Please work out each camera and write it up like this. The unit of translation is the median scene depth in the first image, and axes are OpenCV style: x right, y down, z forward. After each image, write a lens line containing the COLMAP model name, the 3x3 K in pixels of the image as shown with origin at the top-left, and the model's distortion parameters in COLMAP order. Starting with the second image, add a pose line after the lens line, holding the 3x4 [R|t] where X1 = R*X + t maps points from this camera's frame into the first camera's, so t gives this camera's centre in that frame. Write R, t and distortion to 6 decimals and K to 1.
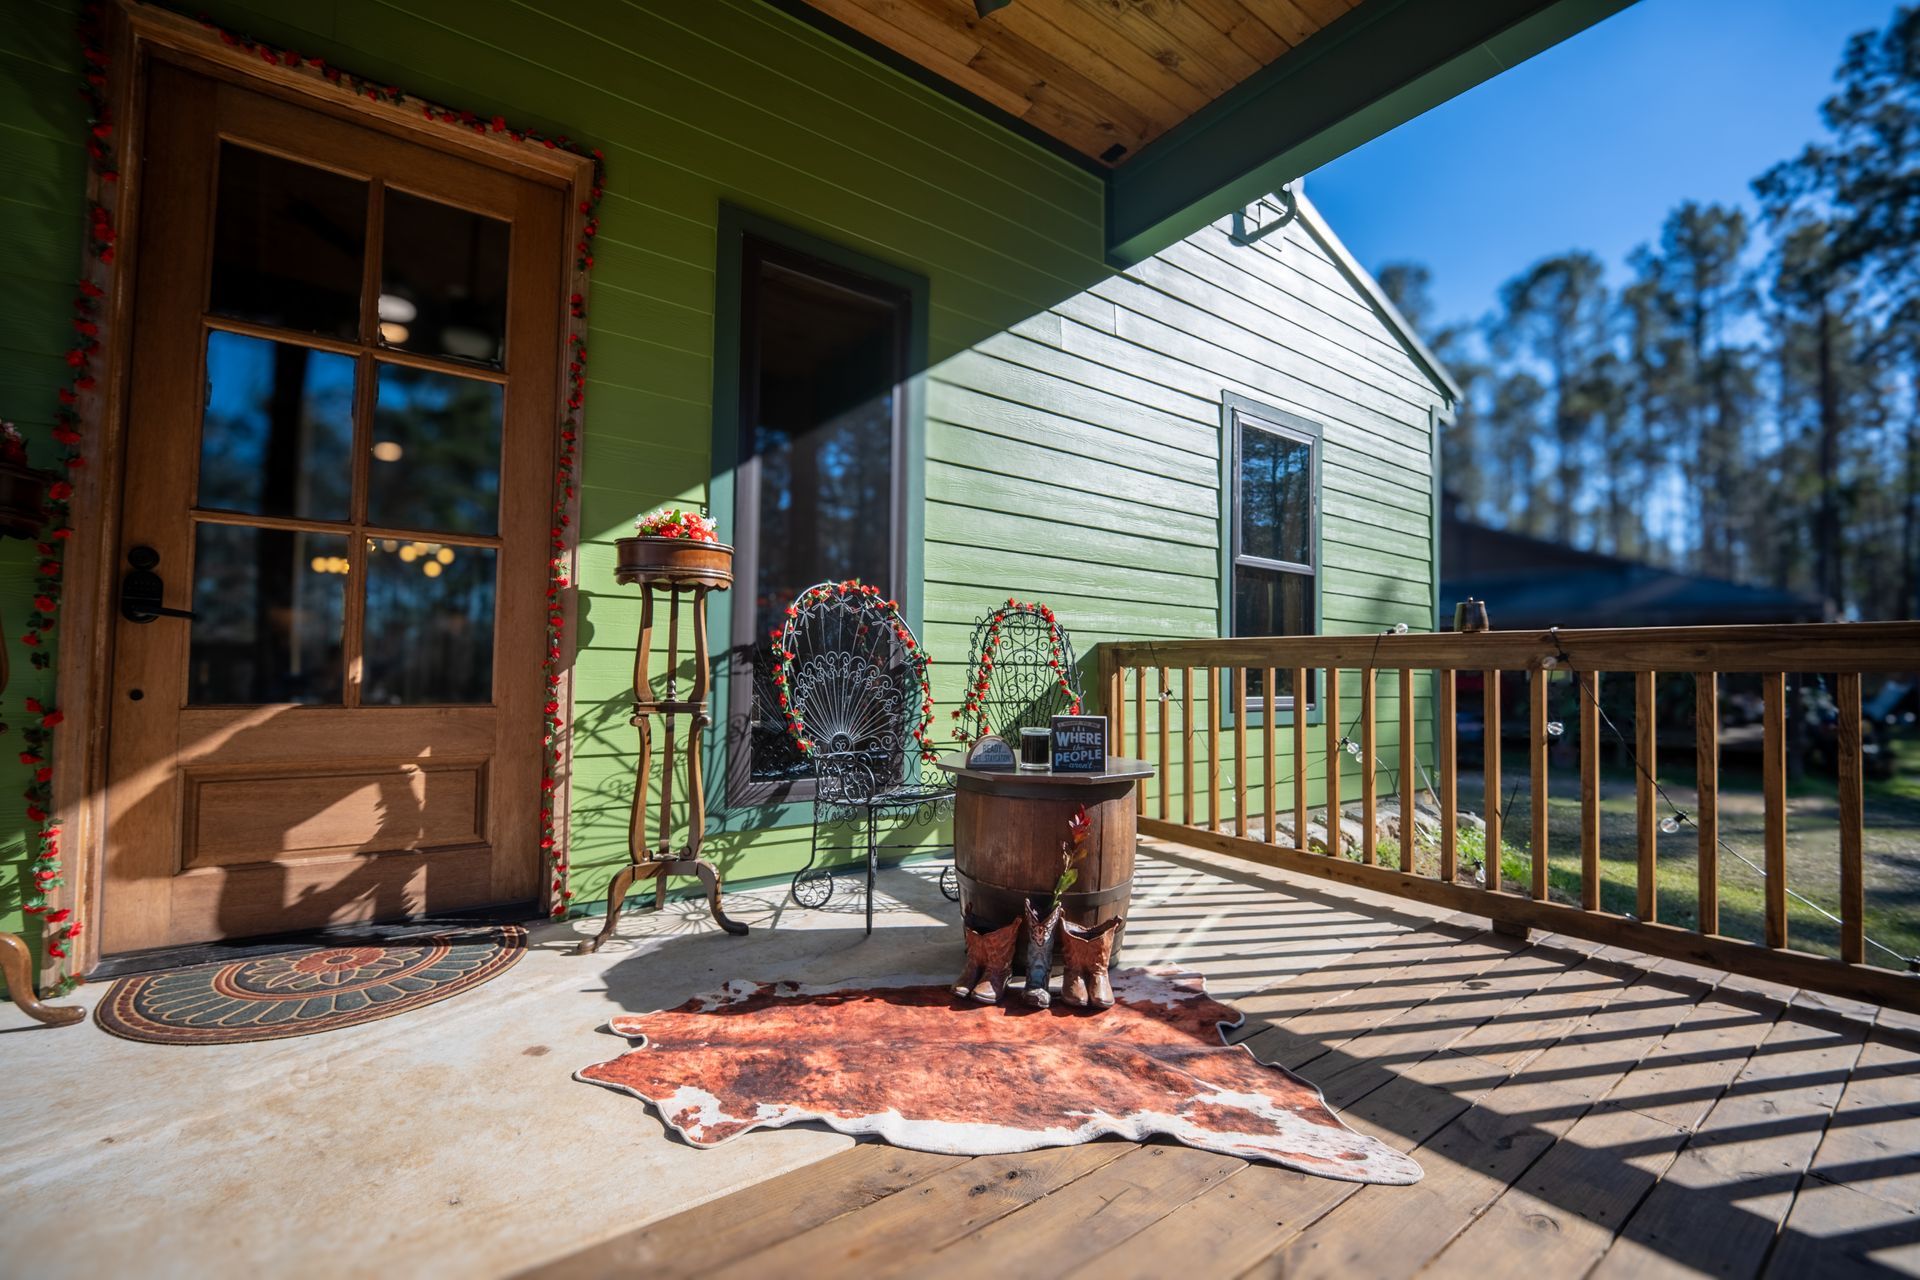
lens RADIAL K [[806.6, 0, 969.8], [0, 806.6, 638.3], [0, 0, 1]] dist [-0.008112, -0.001372]
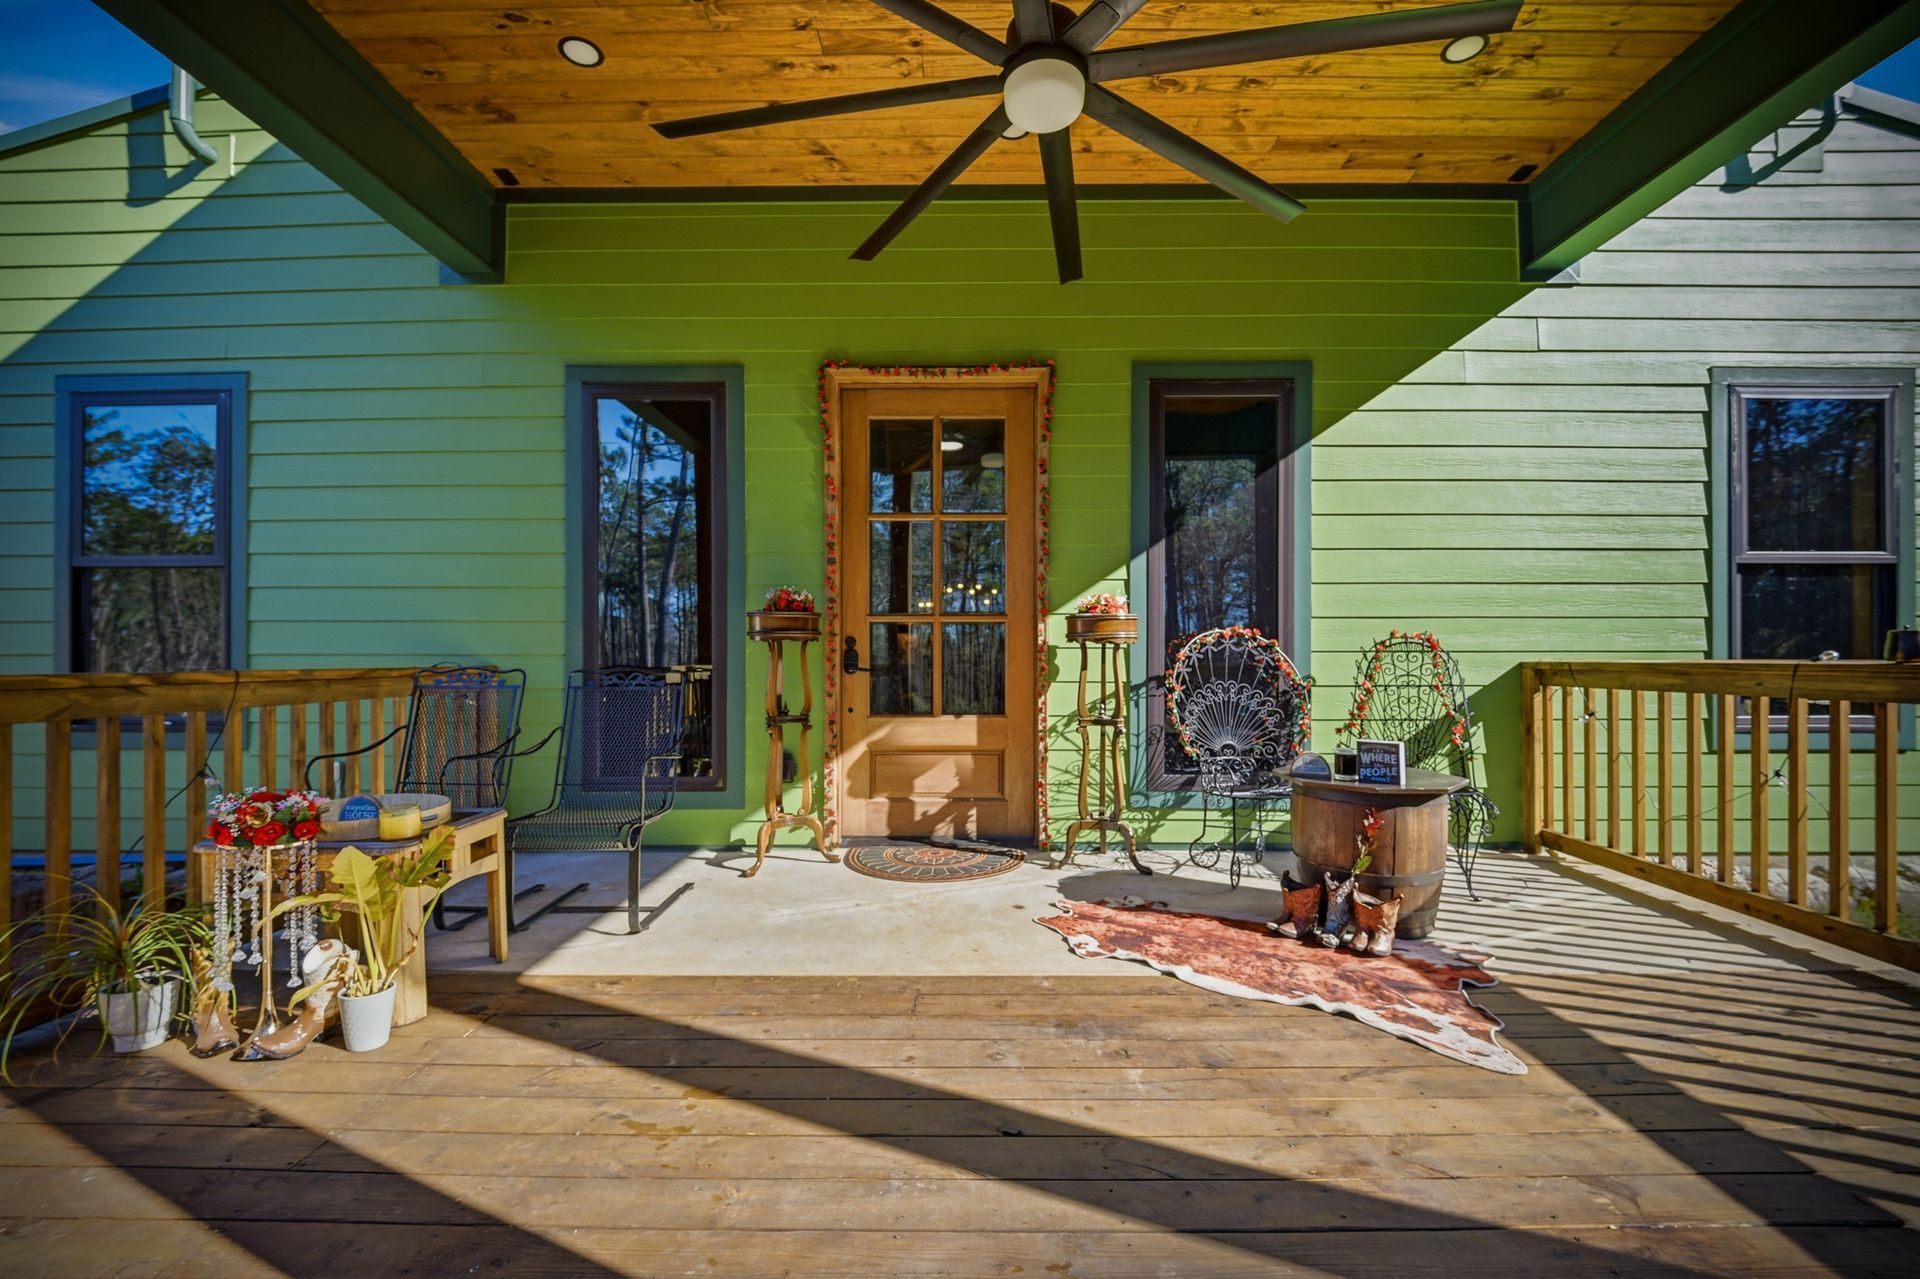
lens RADIAL K [[806.6, 0, 968.9], [0, 806.6, 657.8], [0, 0, 1]] dist [-0.008112, -0.001372]
pose [[0.809941, -0.014905, -0.586322, 0.321246], [0.035055, 0.999120, 0.023026, -0.079040], [0.585463, -0.039203, 0.809751, -0.383680]]
